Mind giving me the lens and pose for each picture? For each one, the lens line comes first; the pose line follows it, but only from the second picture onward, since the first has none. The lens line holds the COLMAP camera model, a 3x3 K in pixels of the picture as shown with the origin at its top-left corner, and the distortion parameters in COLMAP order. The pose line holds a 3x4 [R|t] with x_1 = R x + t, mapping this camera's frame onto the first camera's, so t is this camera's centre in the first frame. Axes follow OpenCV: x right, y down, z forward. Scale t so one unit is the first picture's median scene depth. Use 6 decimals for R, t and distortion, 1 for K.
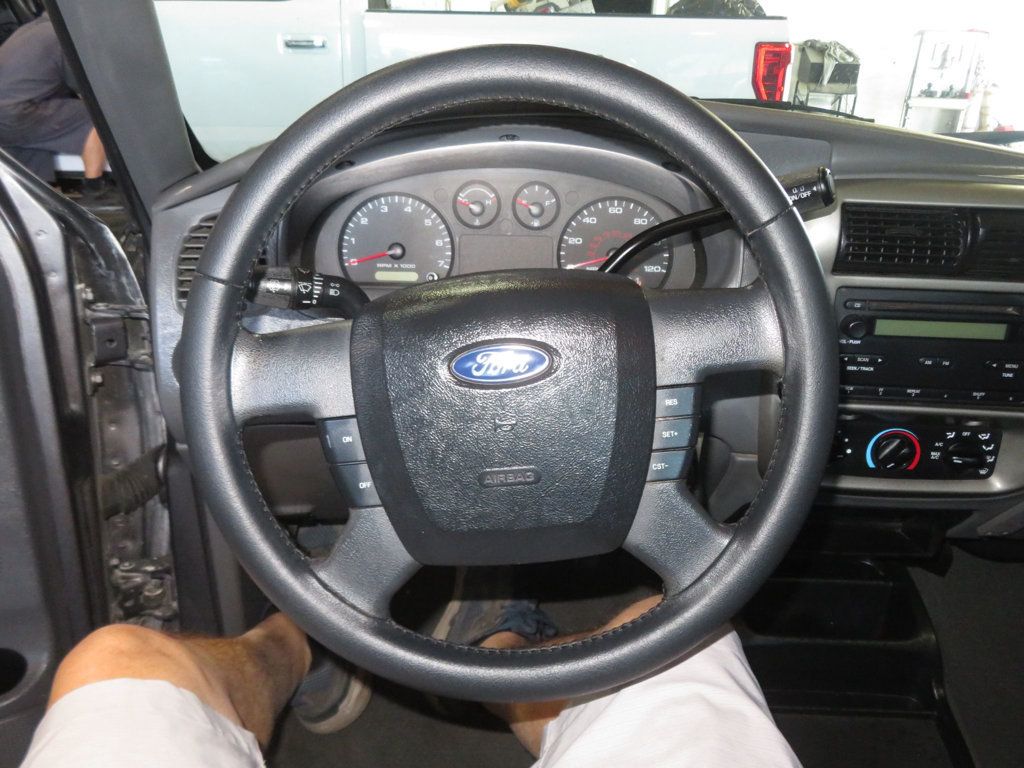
lens RADIAL K [[811.6, 0, 511.3], [0, 811.6, 384.0], [0, 0, 1]] dist [-0.014804, -0.016003]
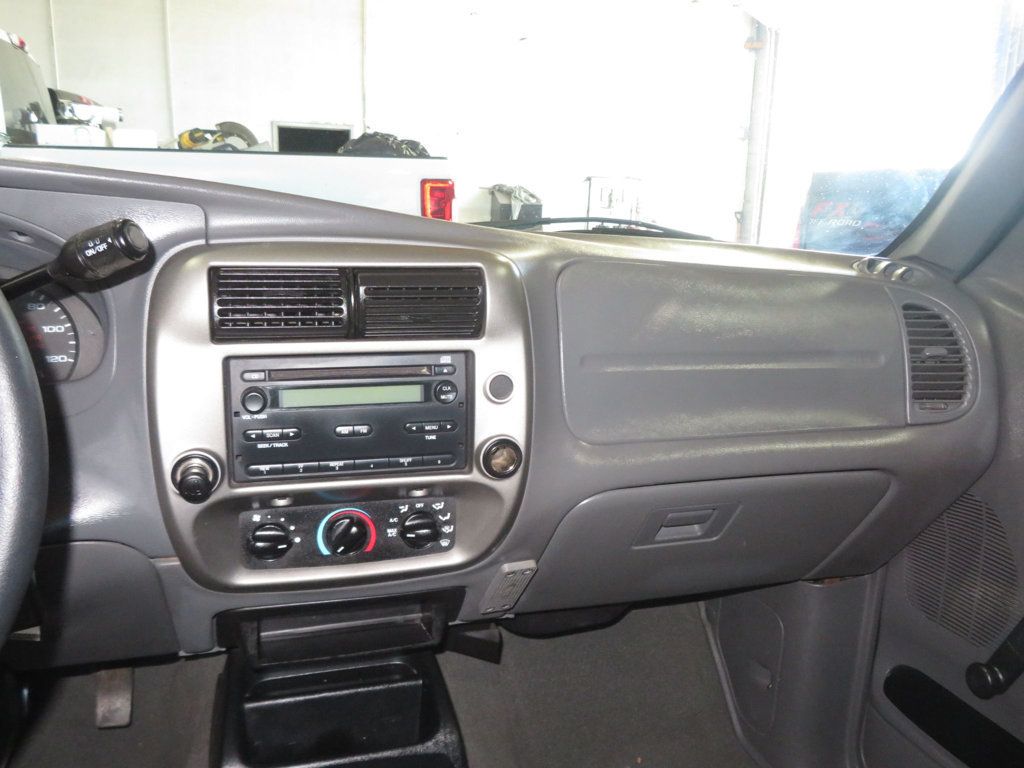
lens RADIAL K [[811.6, 0, 514.5], [0, 811.6, 379.4], [0, 0, 1]] dist [-0.014804, -0.016003]
pose [[0.942504, -0.067933, 0.327217, 0.365320], [0.121492, 0.981779, -0.146115, 0.069390], [-0.311328, 0.177468, 0.933584, 0.041295]]
